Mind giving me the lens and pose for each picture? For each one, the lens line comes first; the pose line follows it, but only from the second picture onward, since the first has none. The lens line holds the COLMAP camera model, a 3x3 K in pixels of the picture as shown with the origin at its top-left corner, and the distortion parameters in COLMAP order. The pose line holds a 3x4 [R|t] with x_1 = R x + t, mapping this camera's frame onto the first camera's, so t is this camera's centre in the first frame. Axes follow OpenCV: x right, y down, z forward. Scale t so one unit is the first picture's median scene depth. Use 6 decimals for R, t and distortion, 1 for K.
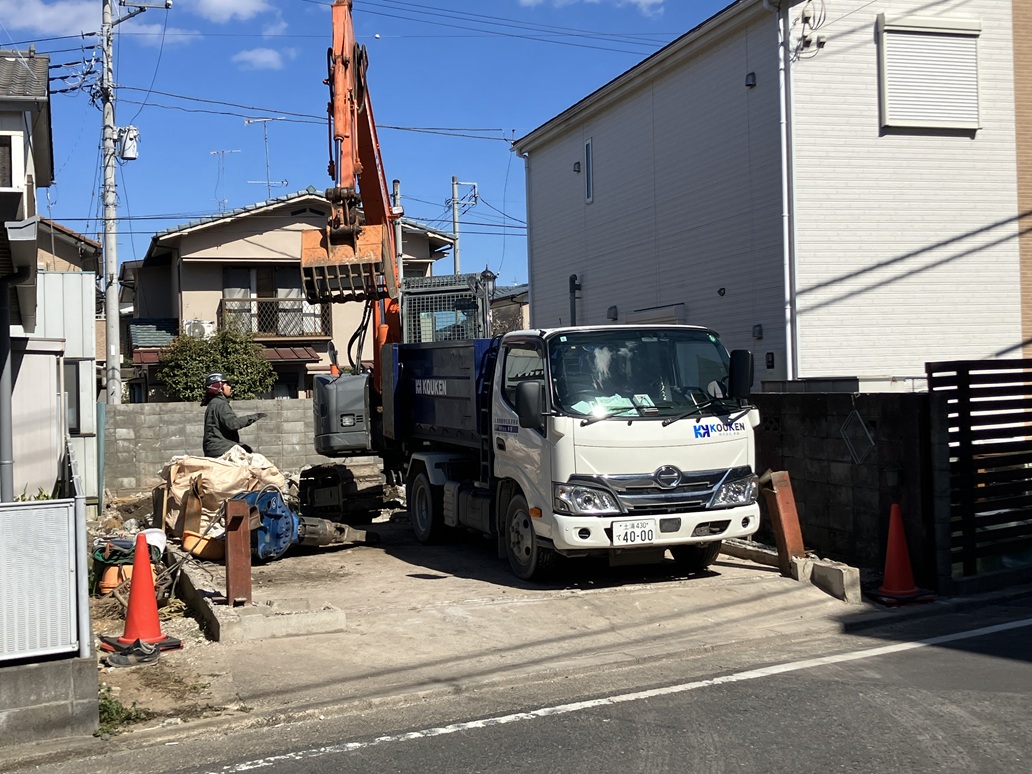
lens RADIAL K [[1280.7, 0, 493.9], [0, 1280.7, 383.4], [0, 0, 1]] dist [0.173395, -0.609950]
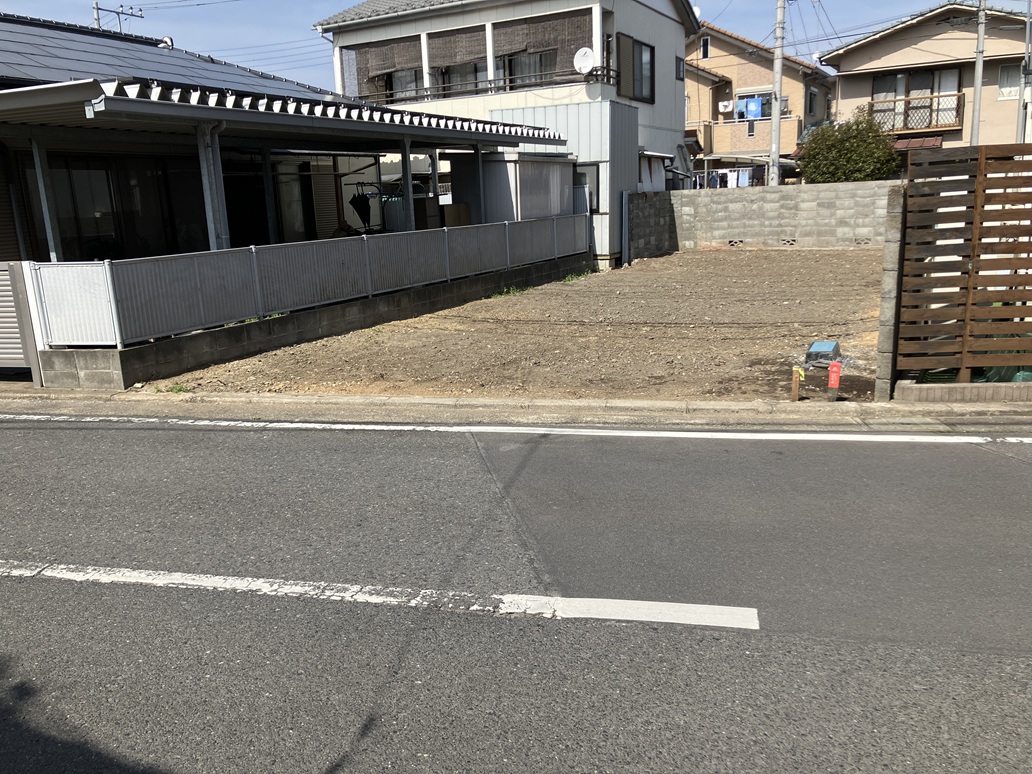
lens RADIAL K [[839.0, 0, 516.0], [0, 839.0, 387.0], [0, 0, 1]] dist [0.058062, -0.092452]
pose [[0.701237, 0.153278, -0.696256, 0.409580], [0.027312, 0.970122, 0.241076, -0.004257], [0.712405, -0.188068, 0.676099, 0.259101]]
